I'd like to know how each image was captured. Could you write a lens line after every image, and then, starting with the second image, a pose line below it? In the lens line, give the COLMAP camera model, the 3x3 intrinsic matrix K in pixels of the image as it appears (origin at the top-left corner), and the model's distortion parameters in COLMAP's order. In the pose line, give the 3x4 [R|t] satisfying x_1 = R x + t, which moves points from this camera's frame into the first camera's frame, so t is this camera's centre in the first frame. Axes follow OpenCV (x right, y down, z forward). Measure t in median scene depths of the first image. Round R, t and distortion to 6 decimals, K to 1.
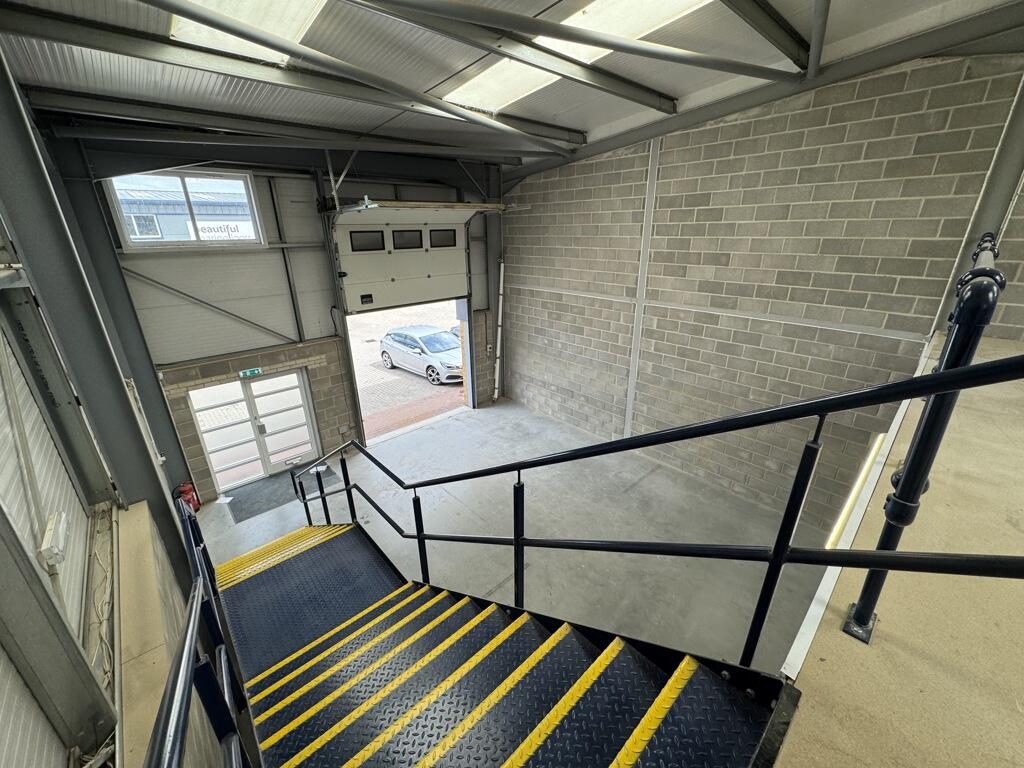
lens RADIAL K [[407.9, 0, 509.5], [0, 407.9, 374.7], [0, 0, 1]] dist [0.021413, 0.000003]
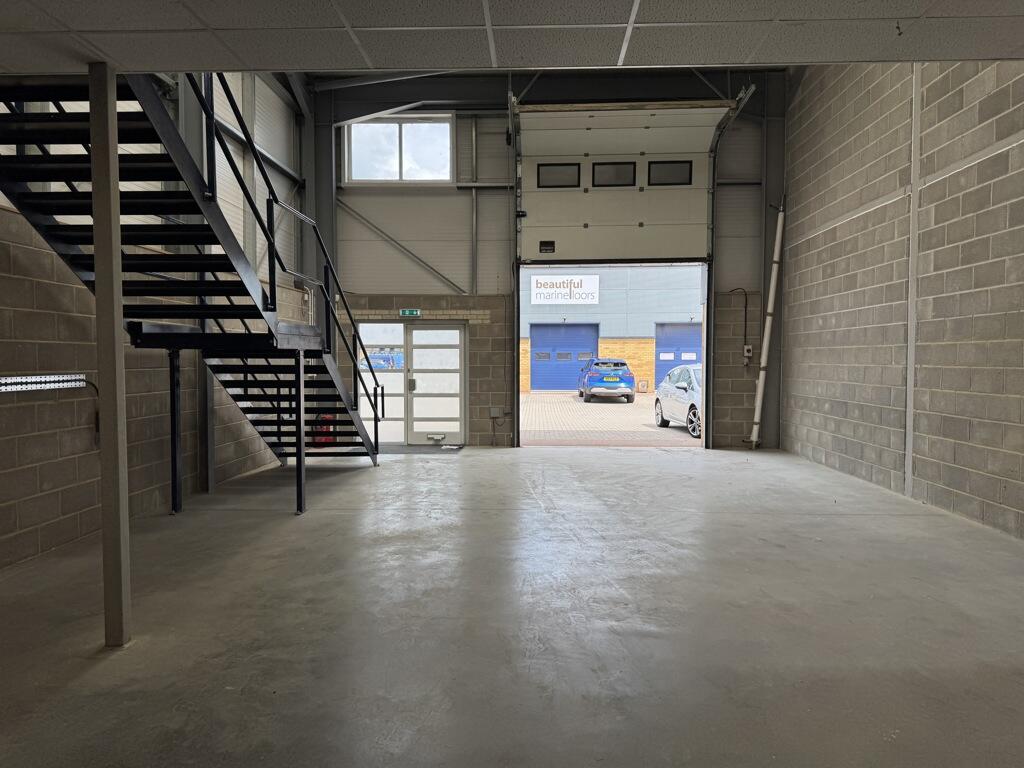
lens RADIAL K [[751.3, 0, 512.0], [0, 751.3, 384.0], [0, 0, 1]] dist [0.116823, -0.002837]
pose [[0.713759, 0.032484, -0.699638, 0.648125], [-0.243985, 0.947886, -0.204899, 0.392118], [0.656521, 0.316950, 0.684488, 0.039413]]
